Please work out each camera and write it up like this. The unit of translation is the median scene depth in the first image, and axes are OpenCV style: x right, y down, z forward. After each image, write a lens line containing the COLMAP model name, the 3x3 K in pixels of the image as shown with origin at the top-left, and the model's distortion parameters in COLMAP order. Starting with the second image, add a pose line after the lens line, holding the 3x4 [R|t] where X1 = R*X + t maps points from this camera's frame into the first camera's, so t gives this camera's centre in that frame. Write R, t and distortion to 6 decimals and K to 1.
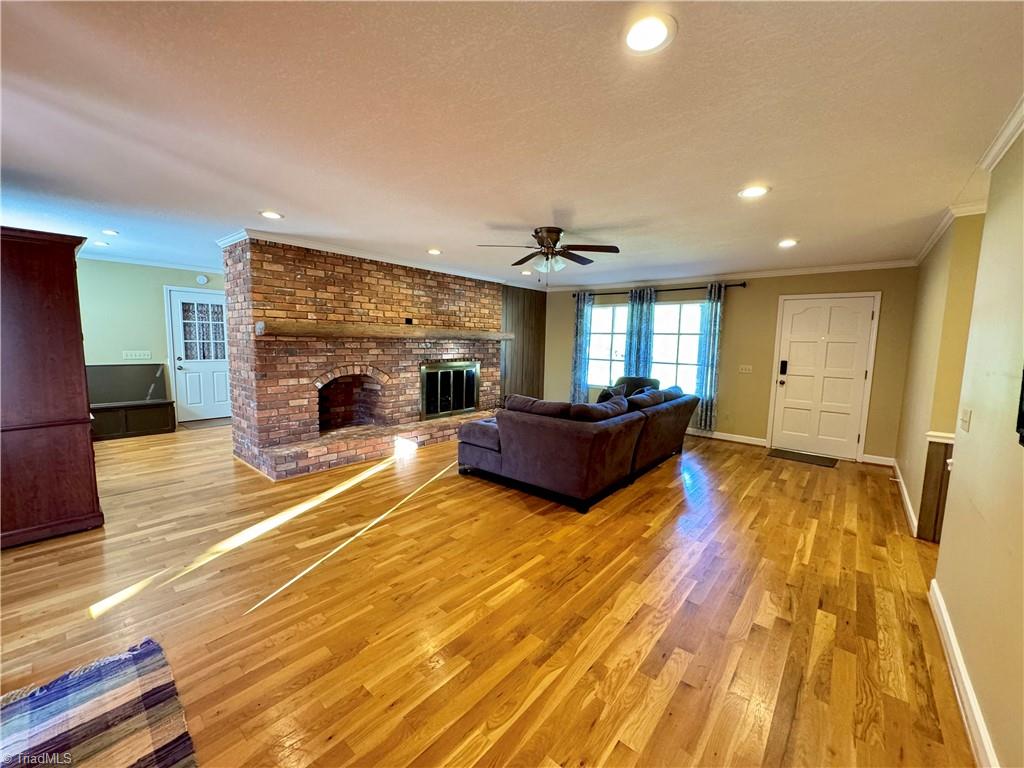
lens RADIAL K [[407.7, 0, 510.7], [0, 407.7, 383.9], [0, 0, 1]] dist [-0.001509, 0.000284]
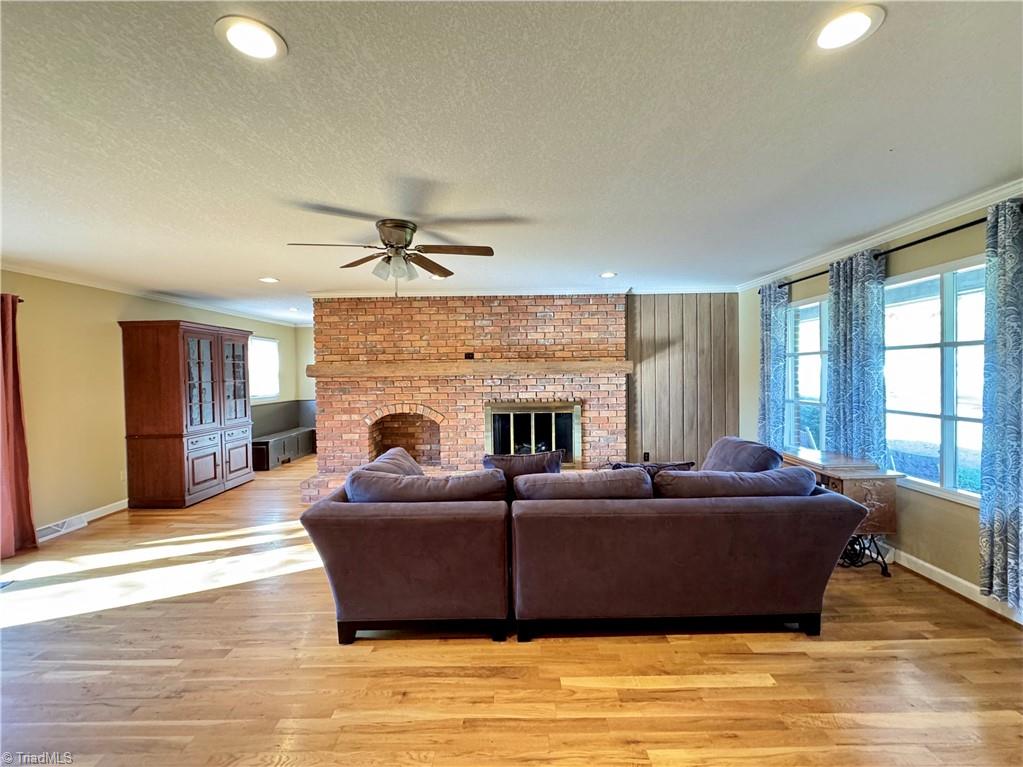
lens RADIAL K [[444.0, 0, 508.8], [0, 444.0, 381.7], [0, 0, 1]] dist [-0.001534, -0.000098]
pose [[0.643312, -0.016507, -0.765426, 0.558235], [-0.053506, 0.996354, -0.066457, -0.037271], [0.763732, 0.083708, 0.640083, 0.452239]]
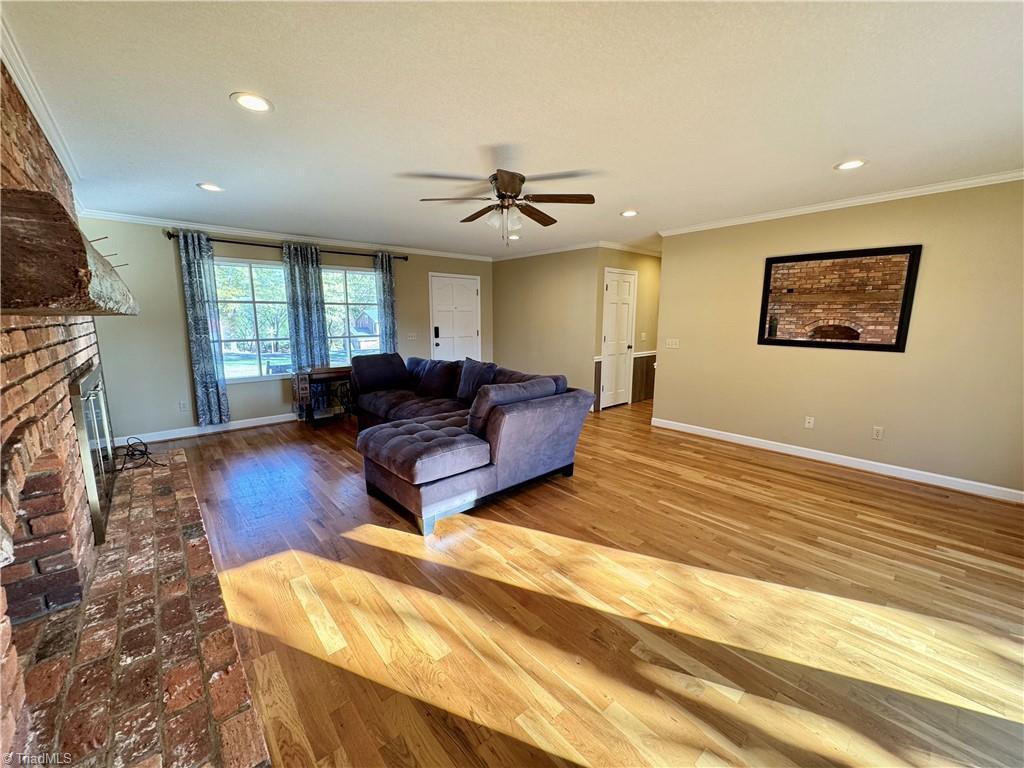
lens RADIAL K [[407.7, 0, 507.5], [0, 407.7, 383.7], [0, 0, 1]] dist [-0.001509, 0.000284]
pose [[0.142373, -0.188441, 0.971710, -0.528950], [0.111548, 0.978511, 0.173416, -0.078317], [-0.983508, 0.083702, 0.160334, 0.611672]]
